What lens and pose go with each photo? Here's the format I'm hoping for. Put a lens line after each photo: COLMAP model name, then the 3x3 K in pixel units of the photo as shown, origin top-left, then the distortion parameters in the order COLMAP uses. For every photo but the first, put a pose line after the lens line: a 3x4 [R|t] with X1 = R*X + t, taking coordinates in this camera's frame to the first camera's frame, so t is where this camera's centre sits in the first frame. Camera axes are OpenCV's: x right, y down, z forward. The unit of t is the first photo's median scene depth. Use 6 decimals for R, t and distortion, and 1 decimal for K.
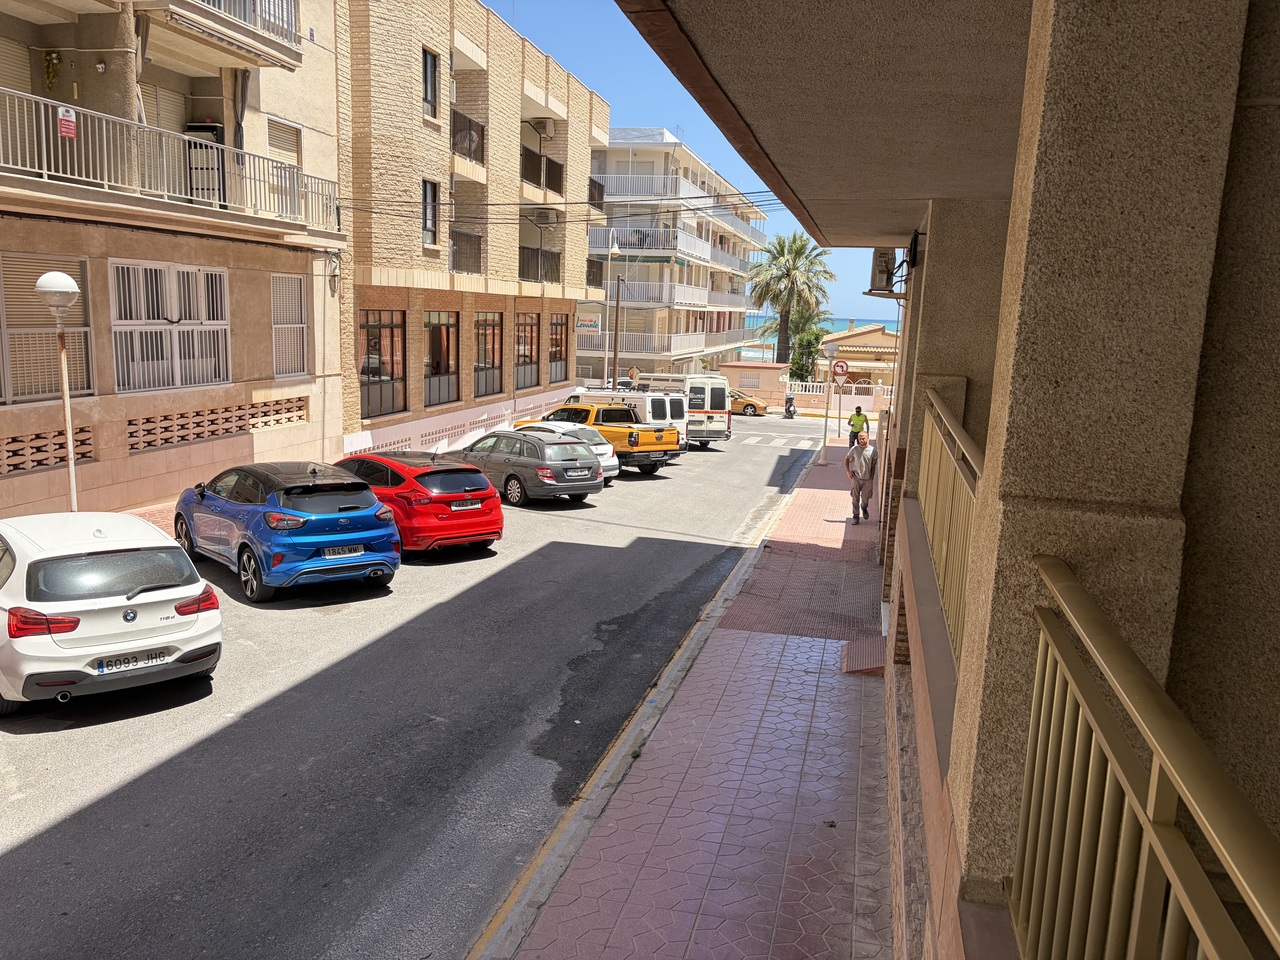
lens RADIAL K [[965.5, 0, 649.0], [0, 965.5, 481.6], [0, 0, 1]] dist [0.038166, -0.041219]
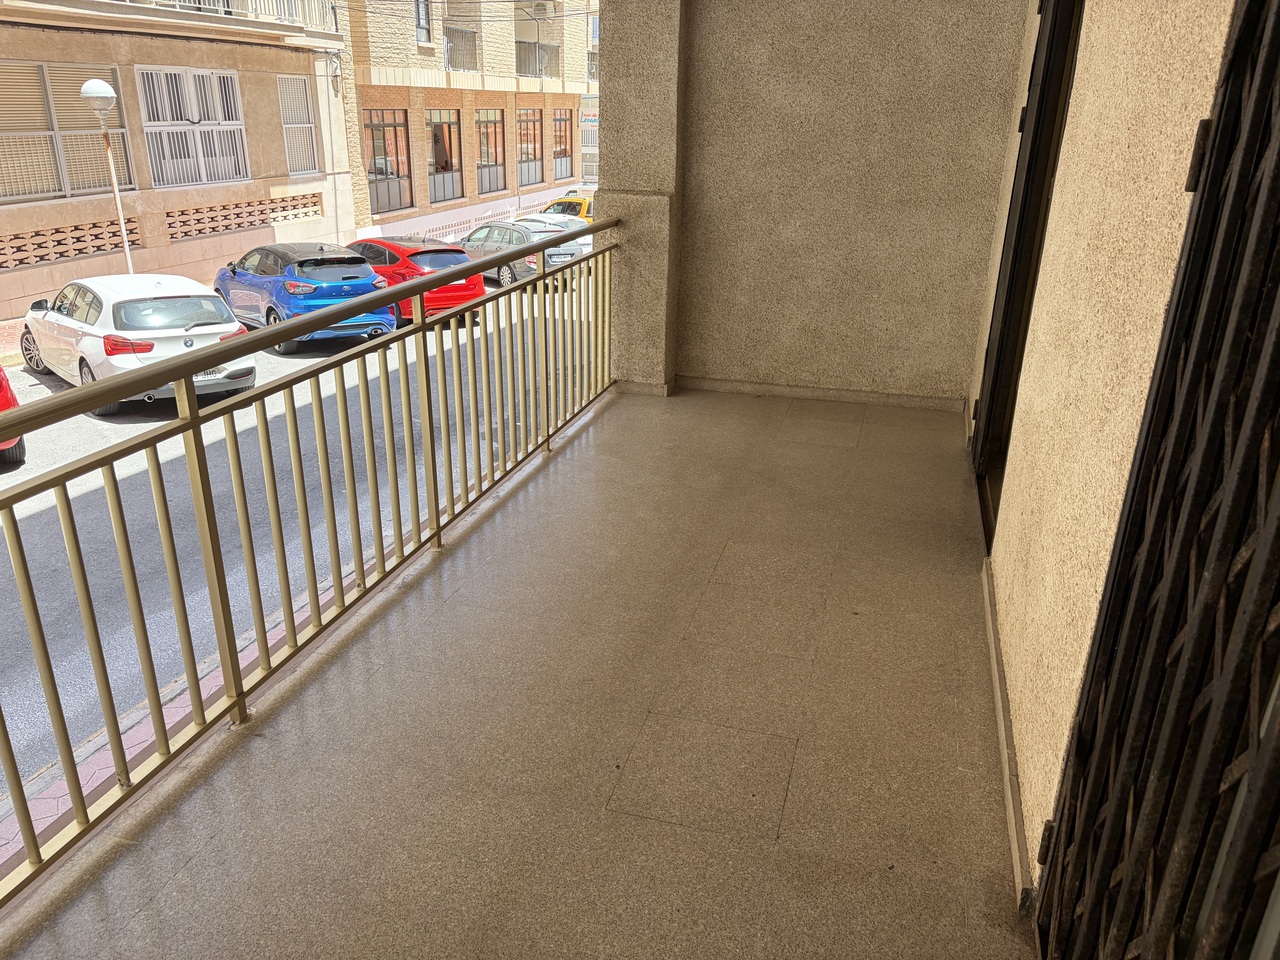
lens RADIAL K [[965.5, 0, 649.0], [0, 965.5, 481.6], [0, 0, 1]] dist [0.038166, -0.041219]
pose [[0.999181, -0.006421, -0.039946, 0.076432], [0.014019, 0.981108, 0.192953, 0.031905], [0.037952, -0.193355, 0.980395, -0.160745]]
